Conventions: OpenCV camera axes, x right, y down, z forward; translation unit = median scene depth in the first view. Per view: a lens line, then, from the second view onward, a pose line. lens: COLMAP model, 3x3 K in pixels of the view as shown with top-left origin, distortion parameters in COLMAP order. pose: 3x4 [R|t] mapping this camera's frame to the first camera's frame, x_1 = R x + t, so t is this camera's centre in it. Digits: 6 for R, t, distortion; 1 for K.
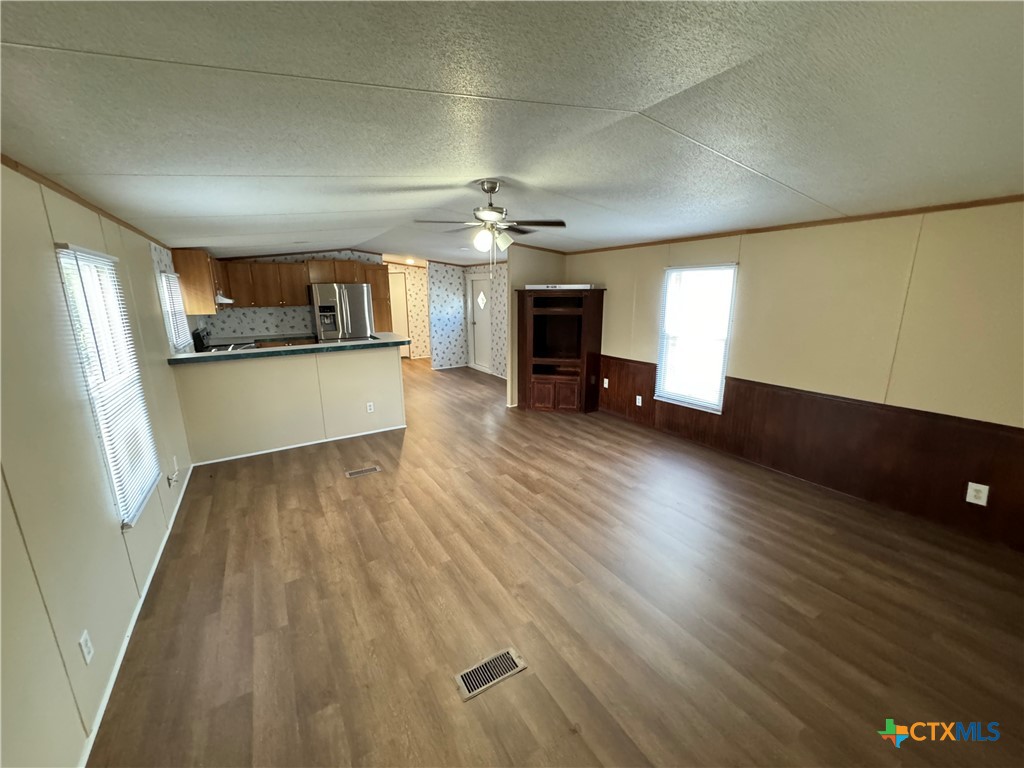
lens RADIAL K [[411.6, 0, 512.2], [0, 411.6, 383.8], [0, 0, 1]] dist [-0.002627, 0.000620]
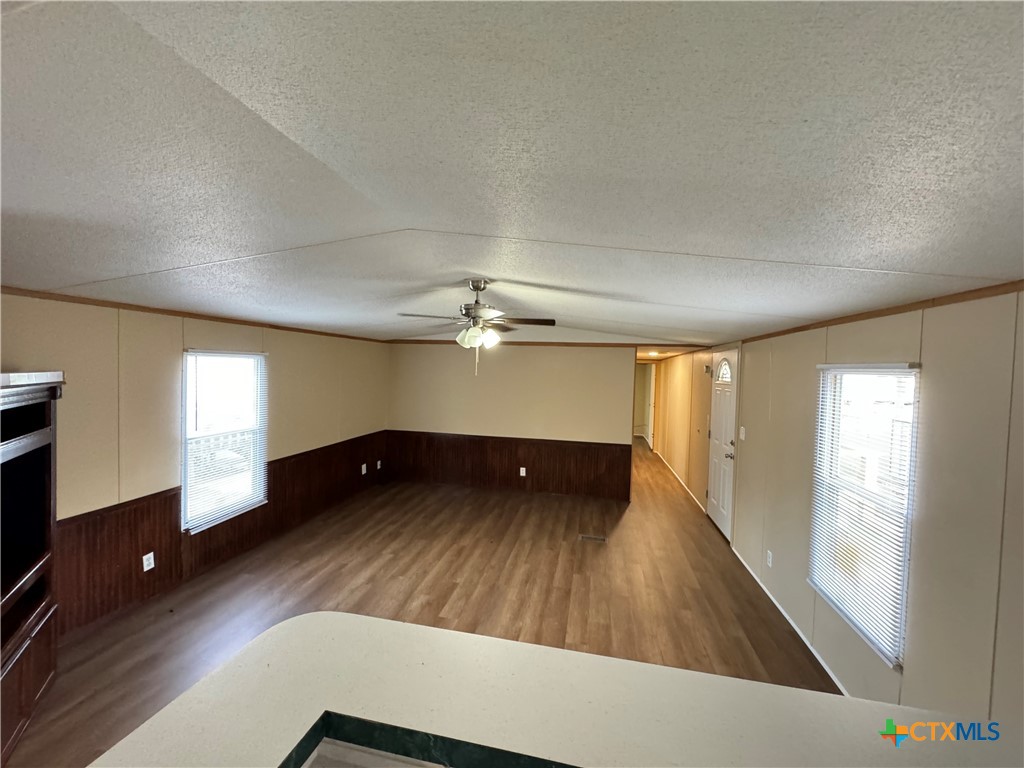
lens RADIAL K [[411.6, 0, 512.2], [0, 411.6, 383.8], [0, 0, 1]] dist [-0.002627, 0.000620]
pose [[-0.731545, -0.036273, 0.680828, -0.727127], [0.130829, 0.972558, 0.192390, -0.392553], [-0.669123, 0.229814, -0.706725, 1.556724]]
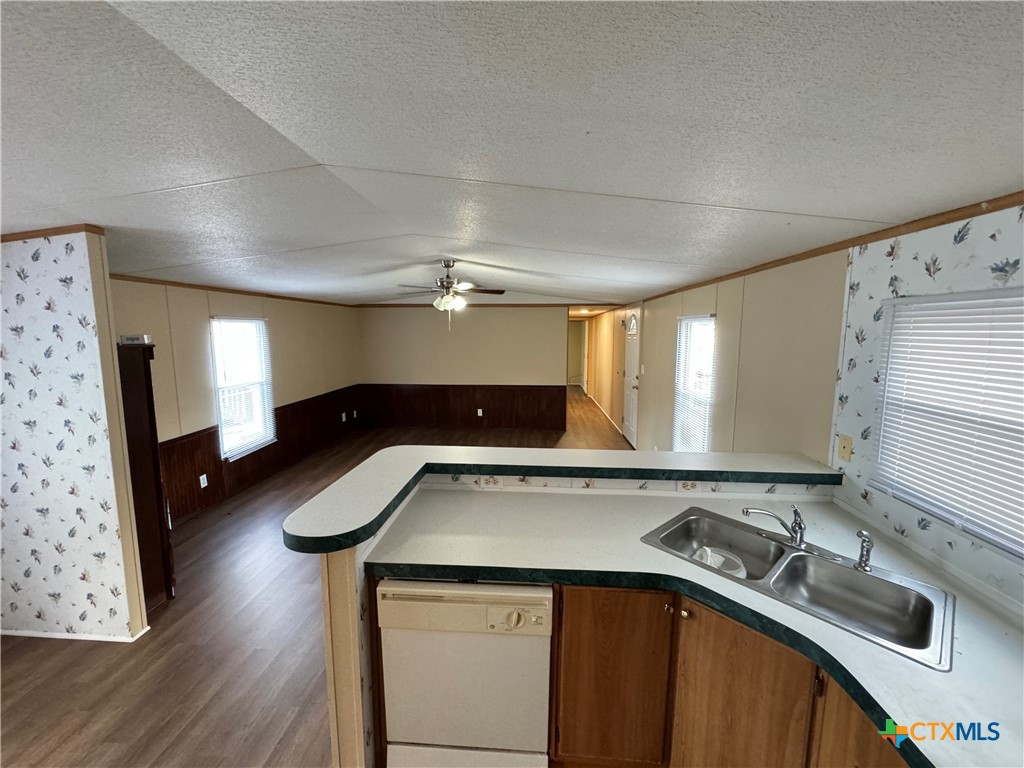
lens RADIAL K [[411.6, 0, 512.2], [0, 411.6, 383.8], [0, 0, 1]] dist [-0.002627, 0.000620]
pose [[-0.817169, -0.065639, 0.572649, -0.930279], [0.135122, 0.943996, 0.301022, -0.444118], [-0.560337, 0.323363, -0.762534, 1.861508]]
